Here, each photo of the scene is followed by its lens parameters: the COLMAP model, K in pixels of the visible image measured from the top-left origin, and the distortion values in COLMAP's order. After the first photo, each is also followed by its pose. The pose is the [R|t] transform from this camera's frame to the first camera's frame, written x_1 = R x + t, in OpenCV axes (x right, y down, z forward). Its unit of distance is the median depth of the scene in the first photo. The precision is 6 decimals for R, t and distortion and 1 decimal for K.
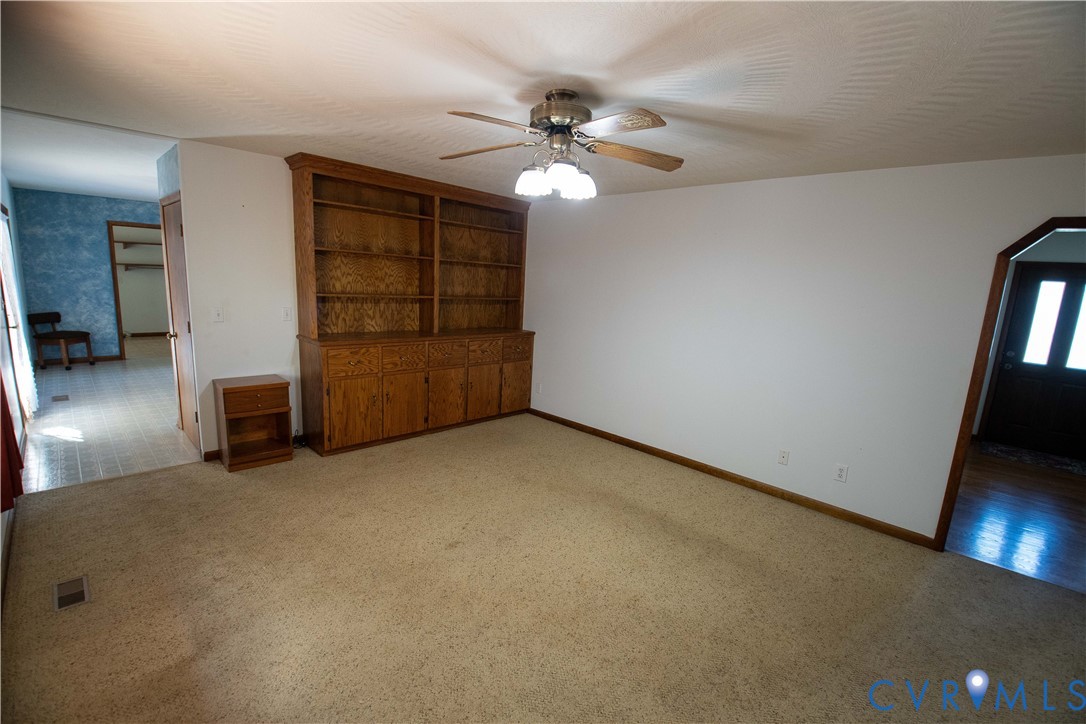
lens RADIAL K [[476.0, 0, 552.1], [0, 476.0, 369.7], [0, 0, 1]] dist [0.021997, -0.036043]
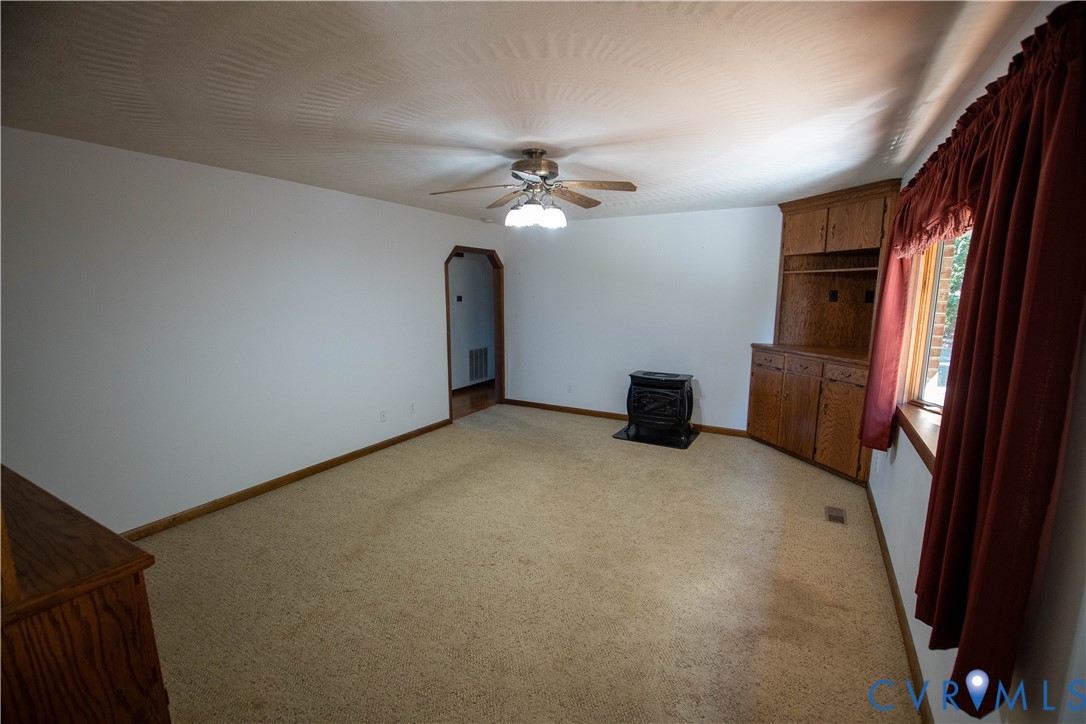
lens RADIAL K [[473.8, 0, 547.4], [0, 473.8, 367.8], [0, 0, 1]] dist [0.020913, -0.035443]
pose [[-0.264349, -0.213641, 0.940466, -0.674561], [0.160810, 0.951740, 0.261403, -0.170407], [-0.950926, 0.220338, -0.217236, 0.689441]]
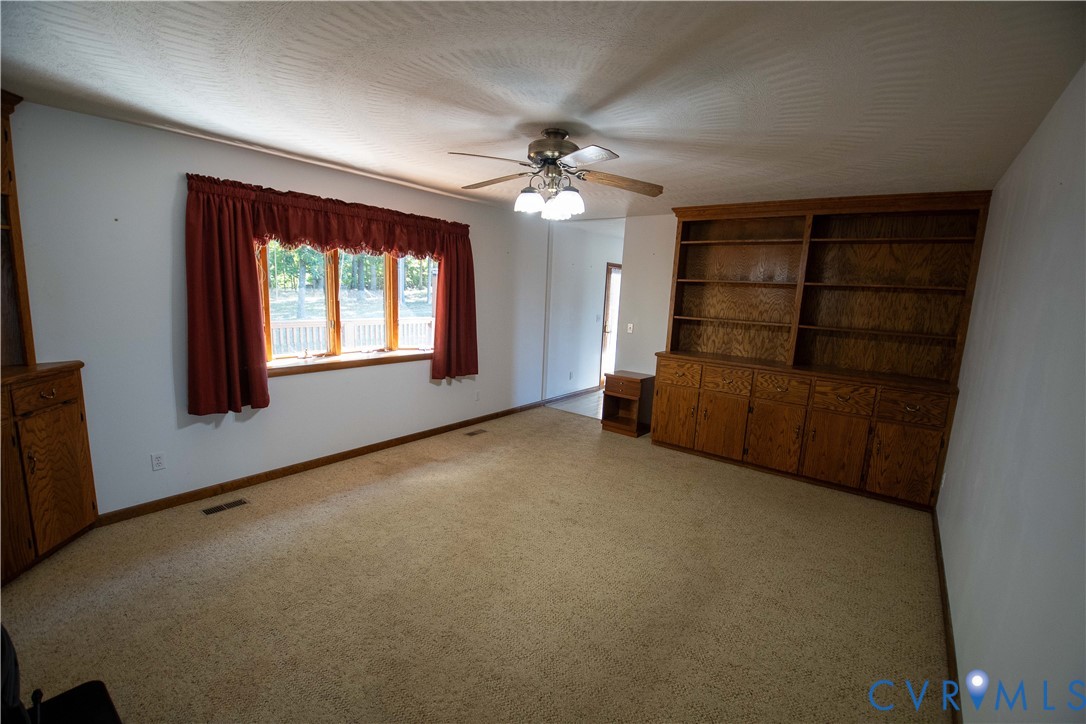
lens RADIAL K [[473.8, 0, 547.4], [0, 473.8, 367.8], [0, 0, 1]] dist [0.020913, -0.035443]
pose [[0.124848, 0.110026, -0.986056, 0.626187], [-0.221573, 0.971825, 0.080384, -0.046872], [0.967119, 0.208448, 0.145709, 0.463192]]
